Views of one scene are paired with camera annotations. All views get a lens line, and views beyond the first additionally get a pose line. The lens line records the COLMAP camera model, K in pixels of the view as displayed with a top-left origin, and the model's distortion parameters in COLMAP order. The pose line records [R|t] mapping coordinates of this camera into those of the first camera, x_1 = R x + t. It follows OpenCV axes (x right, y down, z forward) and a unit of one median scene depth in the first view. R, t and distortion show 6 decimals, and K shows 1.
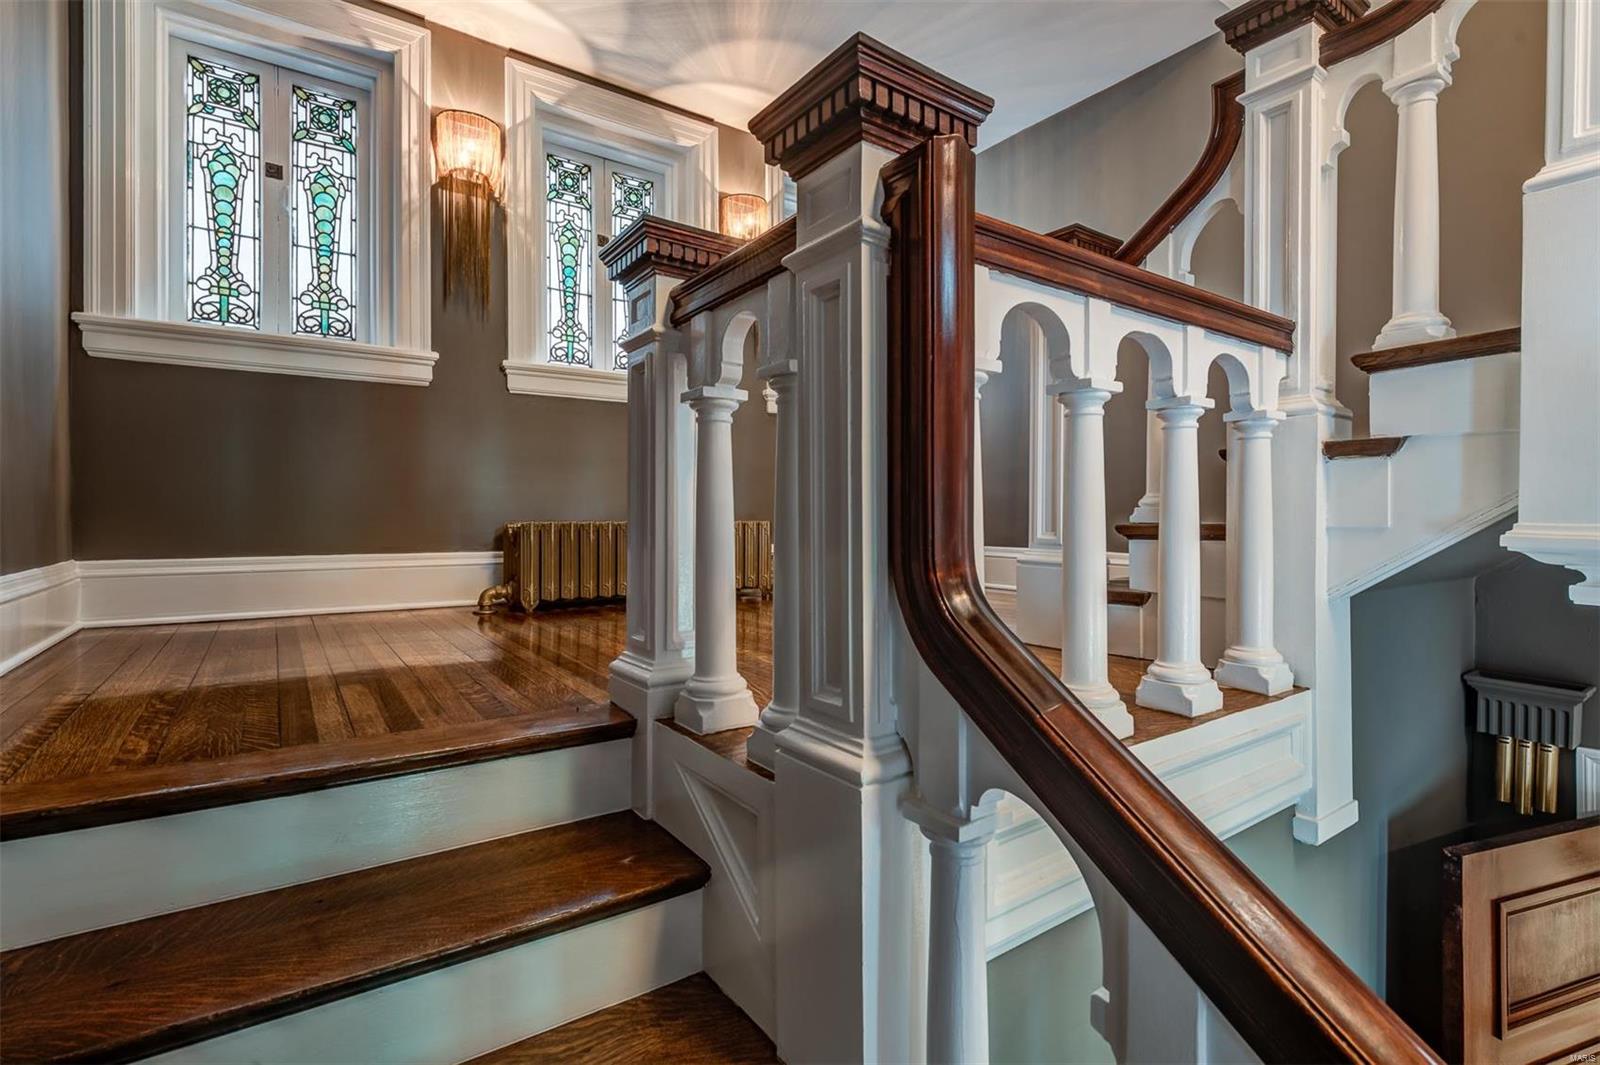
lens RADIAL K [[744.4, 0, 799.1], [0, 744.4, 524.3], [0, 0, 1]] dist [-0.005022, -0.000067]
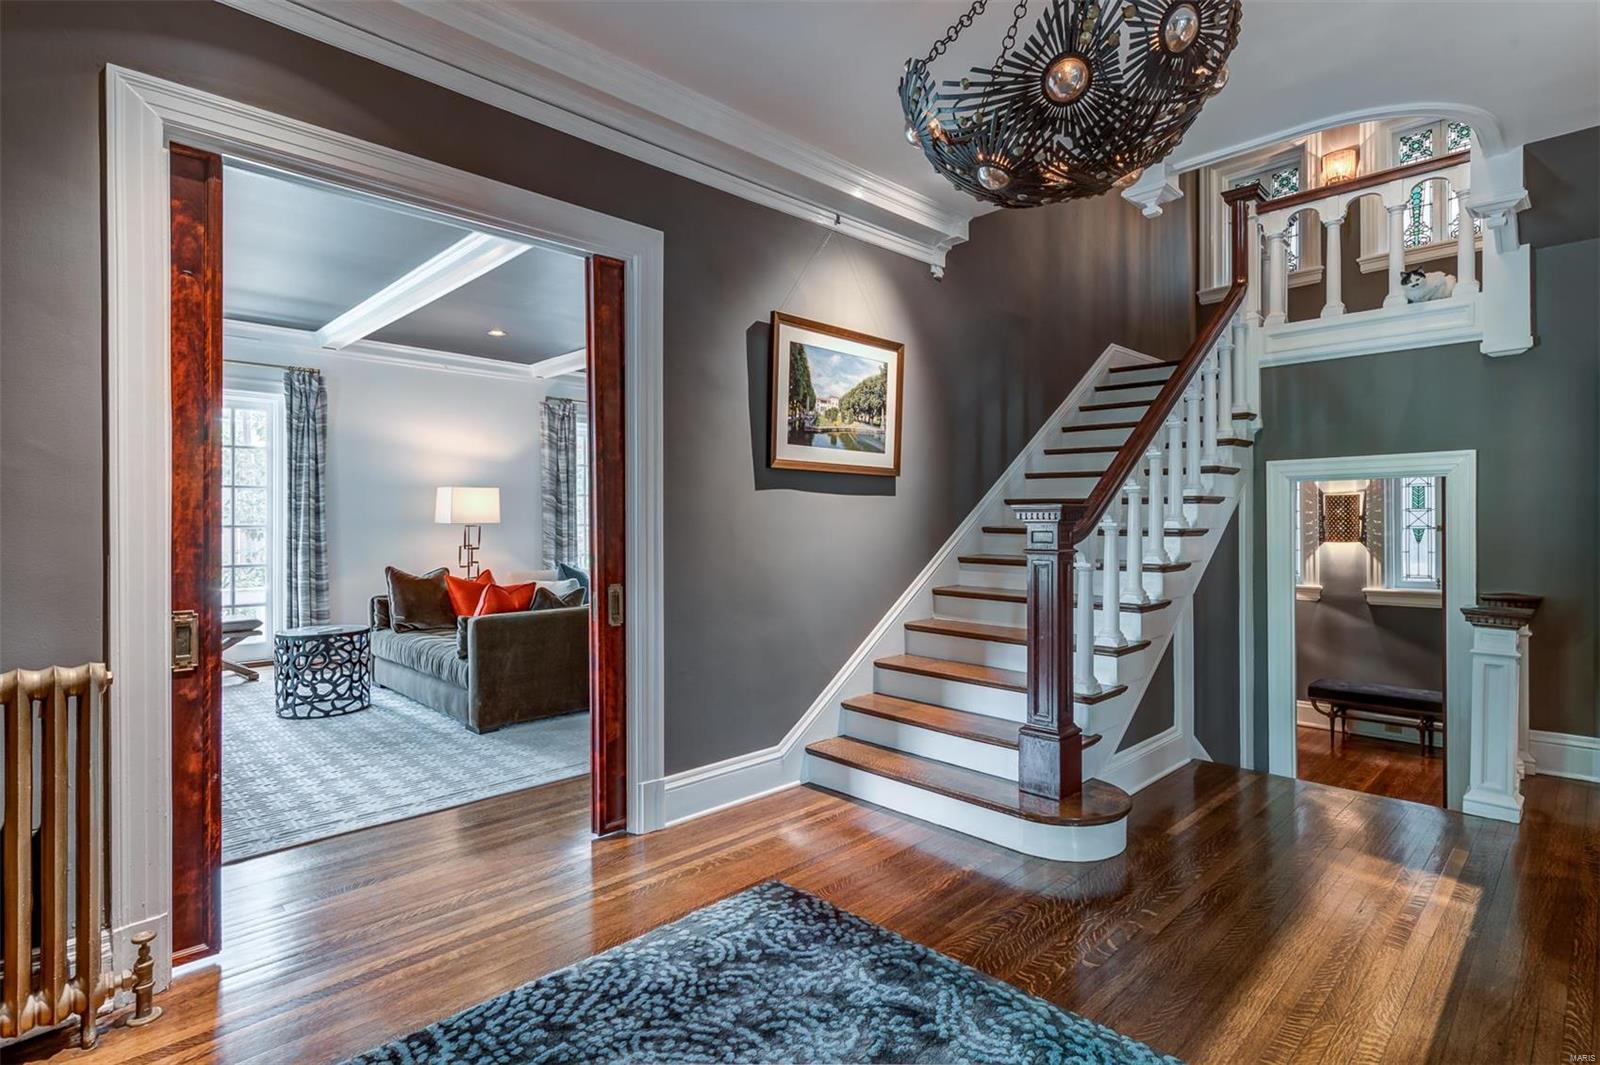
lens RADIAL K [[765.0, 0, 812.5], [0, 765.0, 526.9], [0, 0, 1]] dist [0.000438, -0.002679]
pose [[0.172647, 0.005668, -0.984967, 1.523697], [-0.004263, 0.999978, 0.005008, 0.551648], [0.984974, 0.003334, 0.172668, -0.908737]]
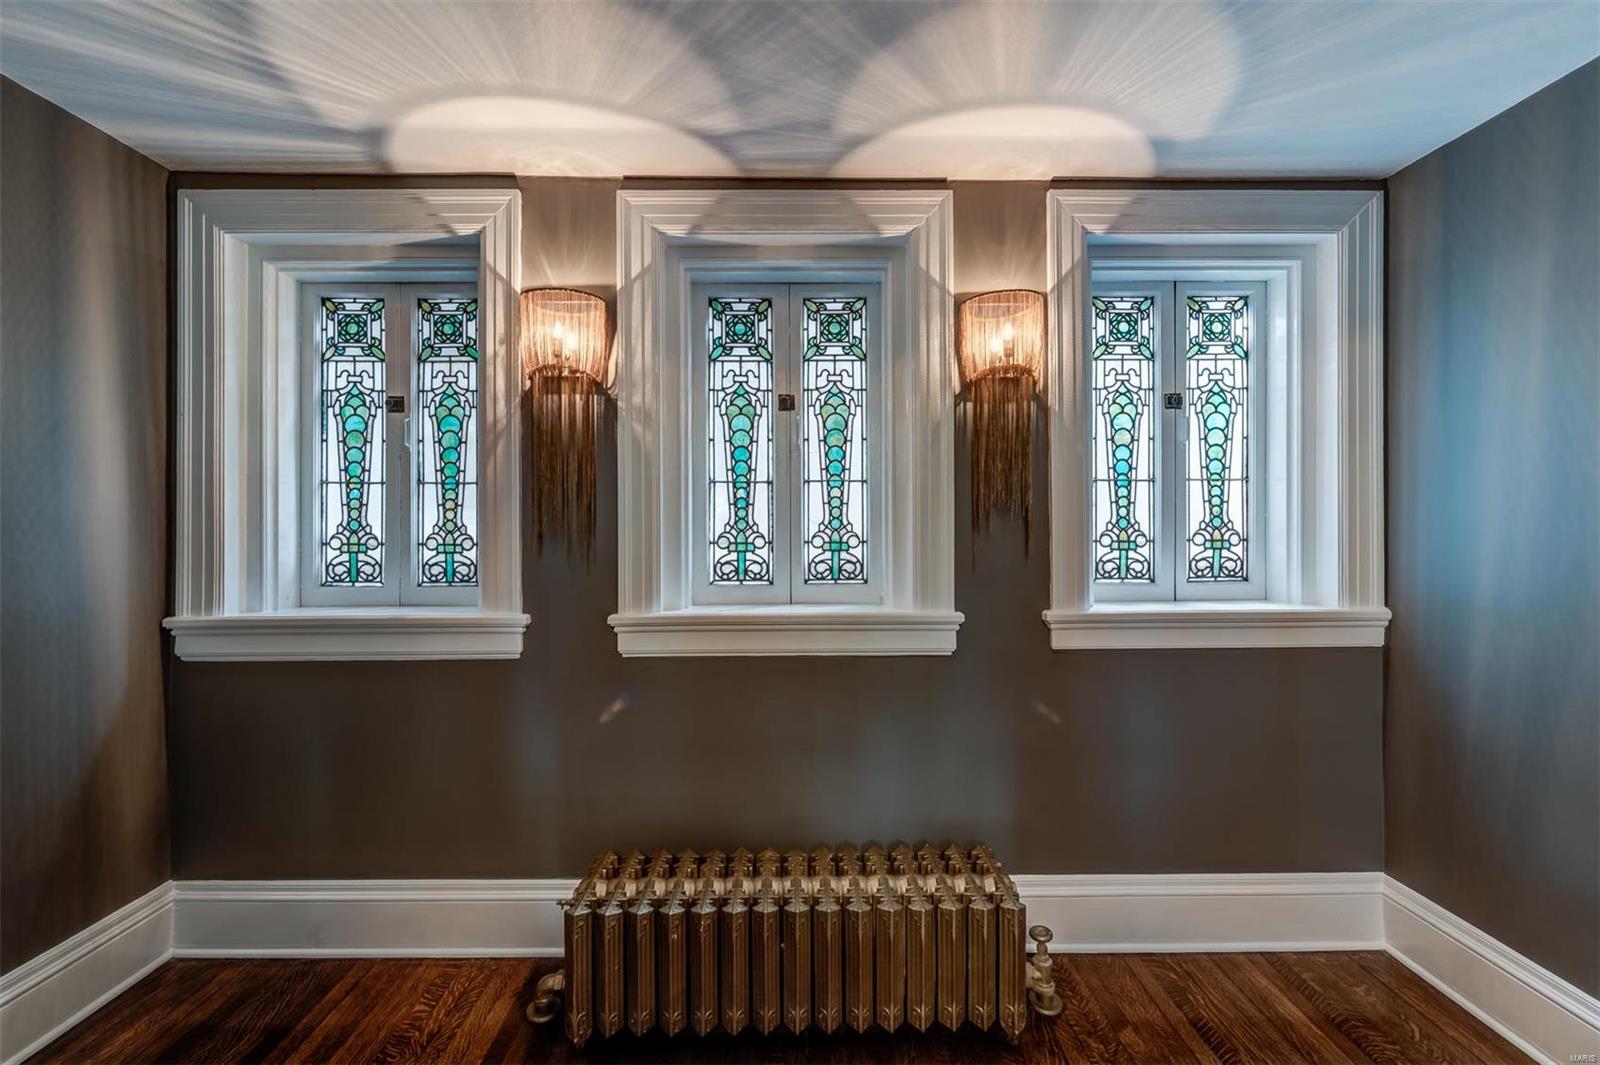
lens RADIAL K [[662.6, 0, 791.8], [0, 662.6, 529.0], [0, 0, 1]] dist [-0.003228, -0.000236]
pose [[0.824596, -0.000957, -0.565721, 0.111593], [-0.004648, 0.999953, -0.008466, -0.316892], [0.565703, 0.009611, 0.824553, 0.607707]]
